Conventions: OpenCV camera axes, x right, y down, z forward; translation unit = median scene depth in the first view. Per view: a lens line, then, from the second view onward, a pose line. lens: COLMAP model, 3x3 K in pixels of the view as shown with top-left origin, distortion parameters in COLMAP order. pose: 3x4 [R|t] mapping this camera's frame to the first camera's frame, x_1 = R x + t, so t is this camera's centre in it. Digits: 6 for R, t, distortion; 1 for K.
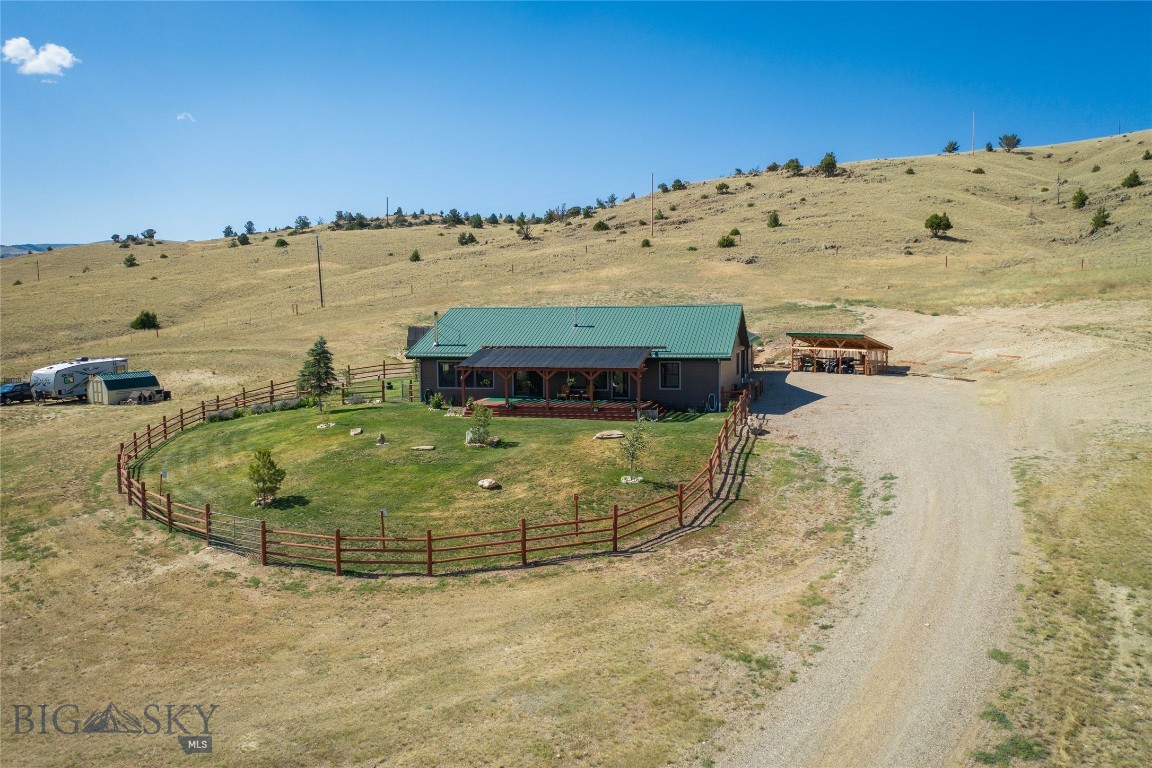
lens RADIAL K [[904.1, 0, 576.0], [0, 904.1, 384.0], [0, 0, 1]] dist [-0.012034, 0.001084]
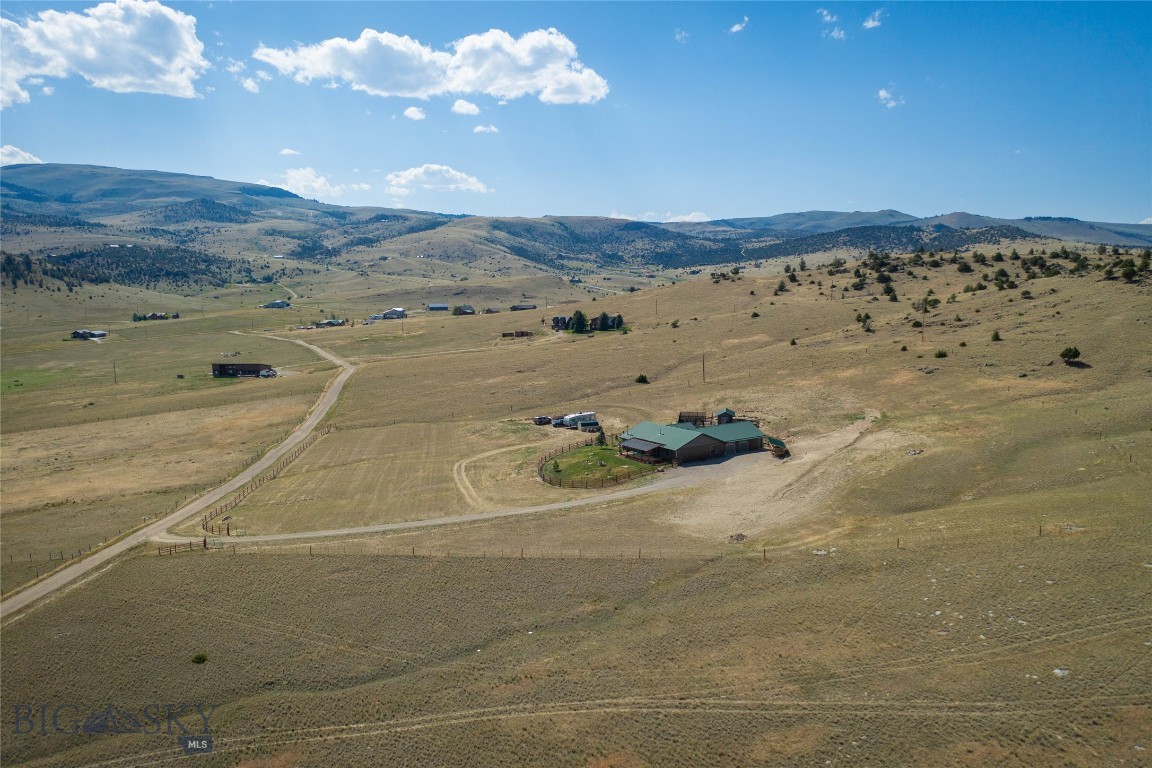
lens RADIAL K [[901.9, 0, 579.2], [0, 901.9, 423.9], [0, 0, 1]] dist [-0.003593, -0.006746]
pose [[0.762855, 0.113037, -0.636612, 0.756575], [-0.059321, 0.992683, 0.105176, -0.171760], [0.643842, -0.042470, 0.763979, -0.714507]]
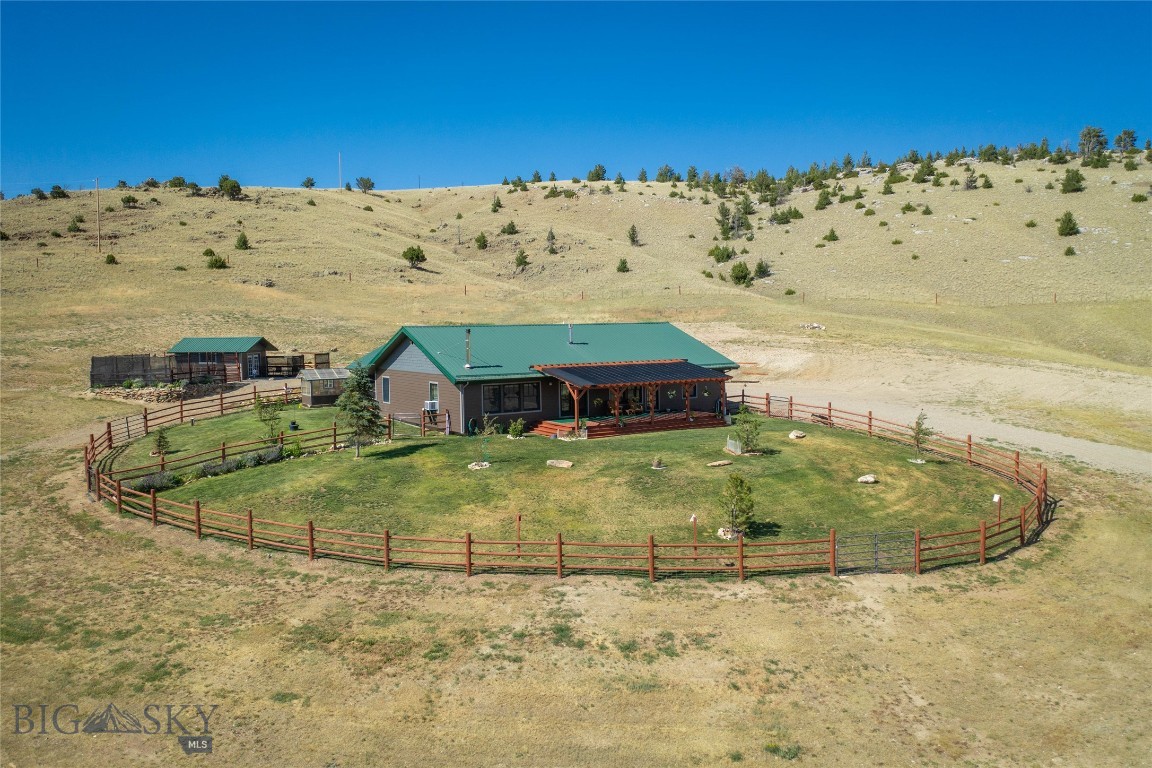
lens RADIAL K [[904.1, 0, 576.0], [0, 904.1, 384.0], [0, 0, 1]] dist [-0.012034, 0.001084]
pose [[0.679127, -0.047321, 0.732494, -0.273198], [0.072183, 0.997388, -0.002489, -0.006506], [-0.730463, 0.054564, 0.680769, 0.123831]]
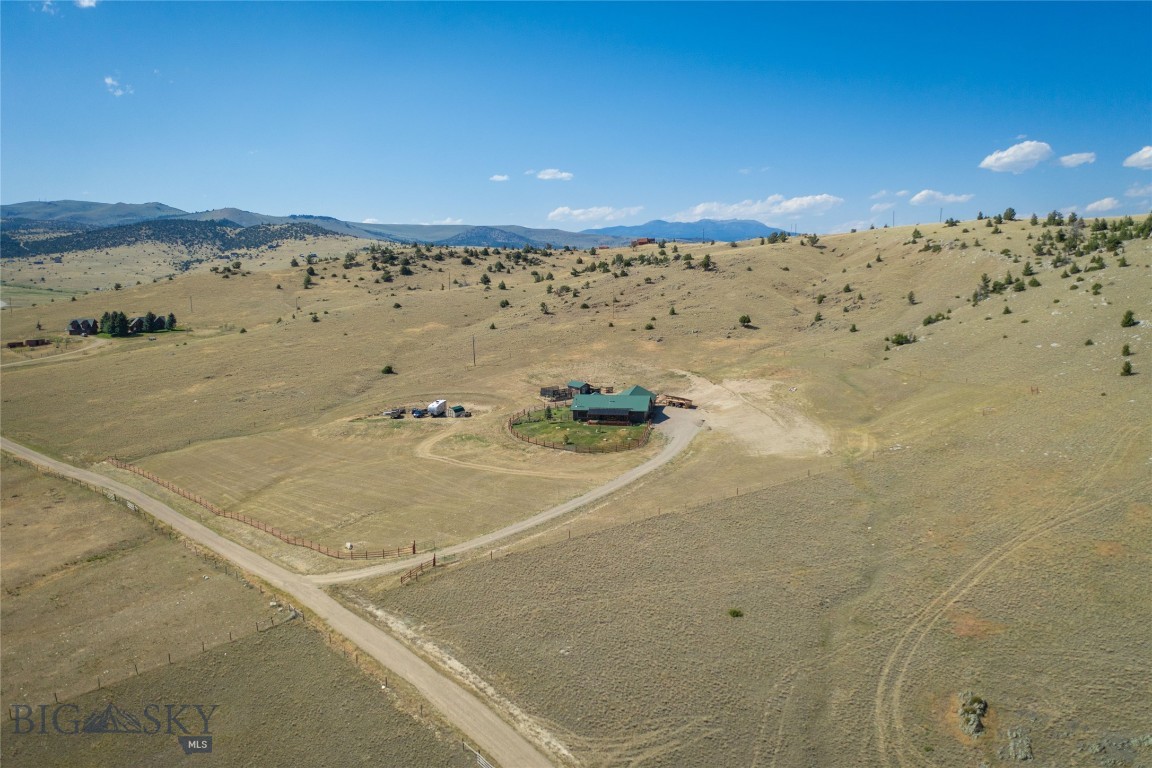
lens RADIAL K [[904.1, 0, 576.0], [0, 904.1, 384.0], [0, 0, 1]] dist [-0.012034, 0.001084]
pose [[0.997062, -0.009754, 0.075975, -0.177347], [0.006242, 0.998907, 0.046319, -0.127271], [-0.076343, -0.045709, 0.996033, -1.171030]]
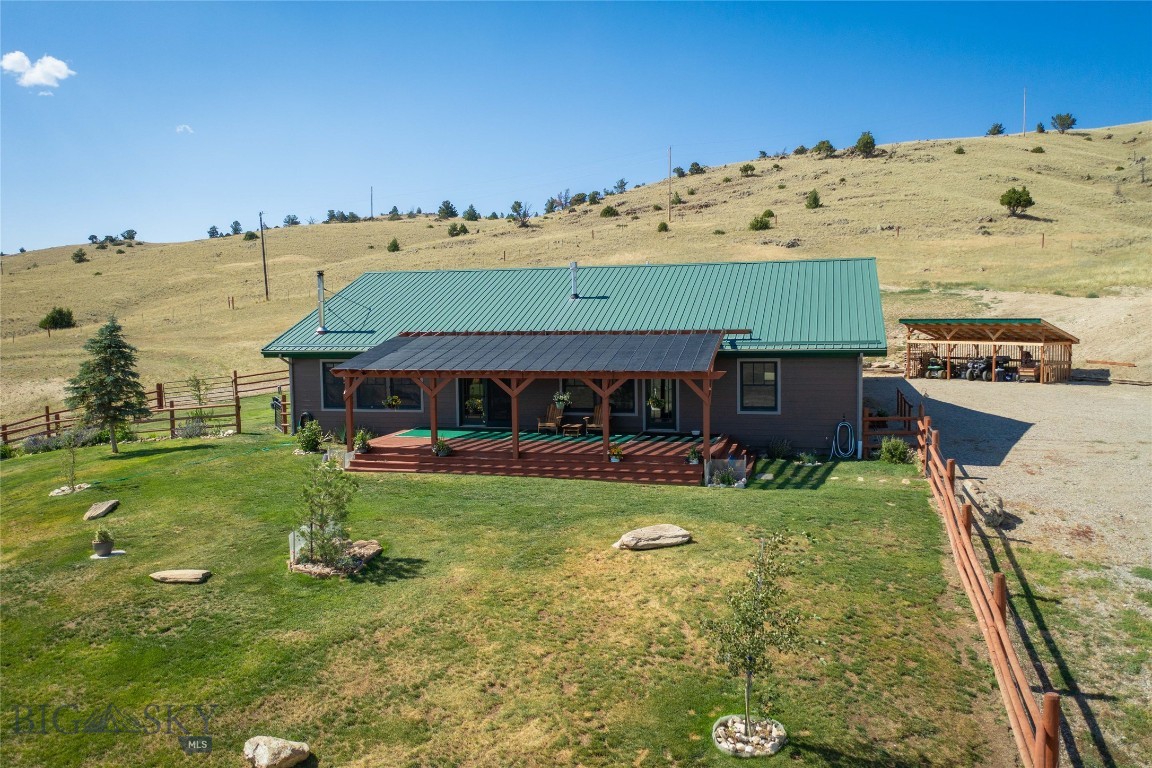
lens RADIAL K [[904.1, 0, 576.0], [0, 904.1, 384.0], [0, 0, 1]] dist [-0.012034, 0.001084]
pose [[0.999970, -0.002872, -0.007190, 0.001560], [0.002812, 0.999961, -0.008406, -0.002356], [0.007214, 0.008385, 0.999939, 0.169553]]
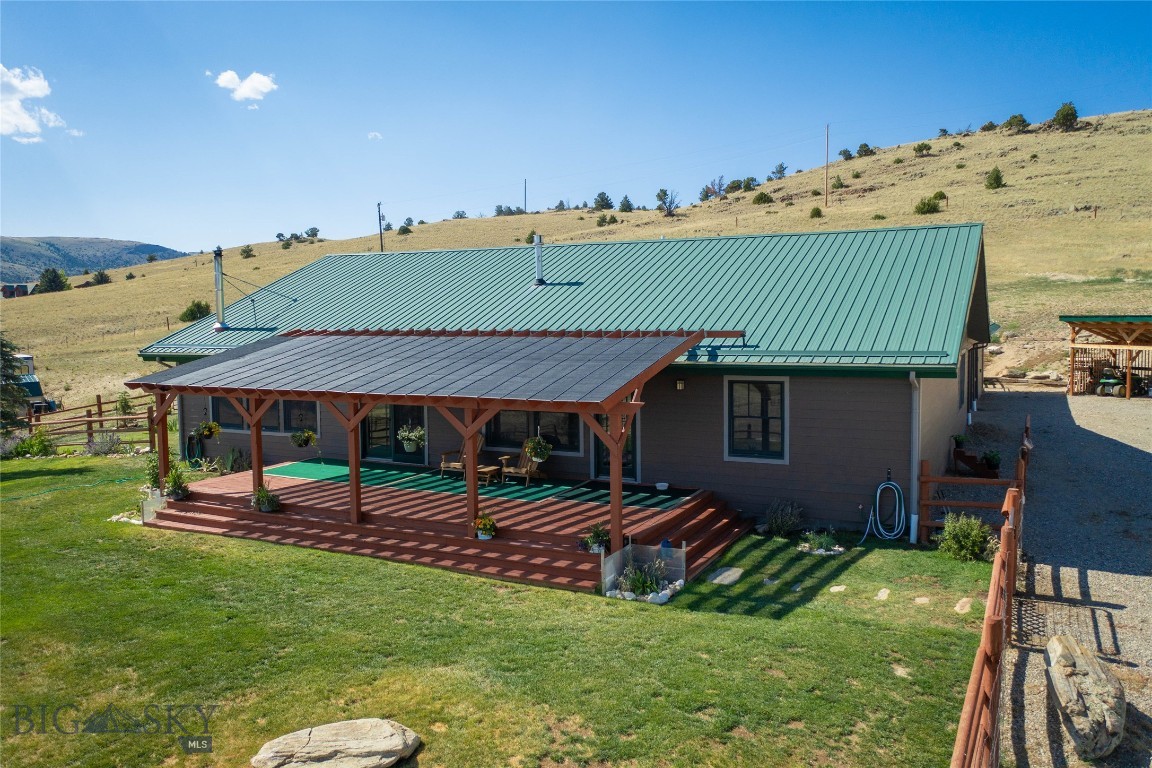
lens RADIAL K [[904.1, 0, 576.0], [0, 904.1, 384.0], [0, 0, 1]] dist [-0.012034, 0.001084]
pose [[0.979635, 0.015691, -0.200175, 0.036522], [-0.016291, 0.999866, -0.001349, -0.007204], [0.200127, 0.004582, 0.979759, 0.230801]]
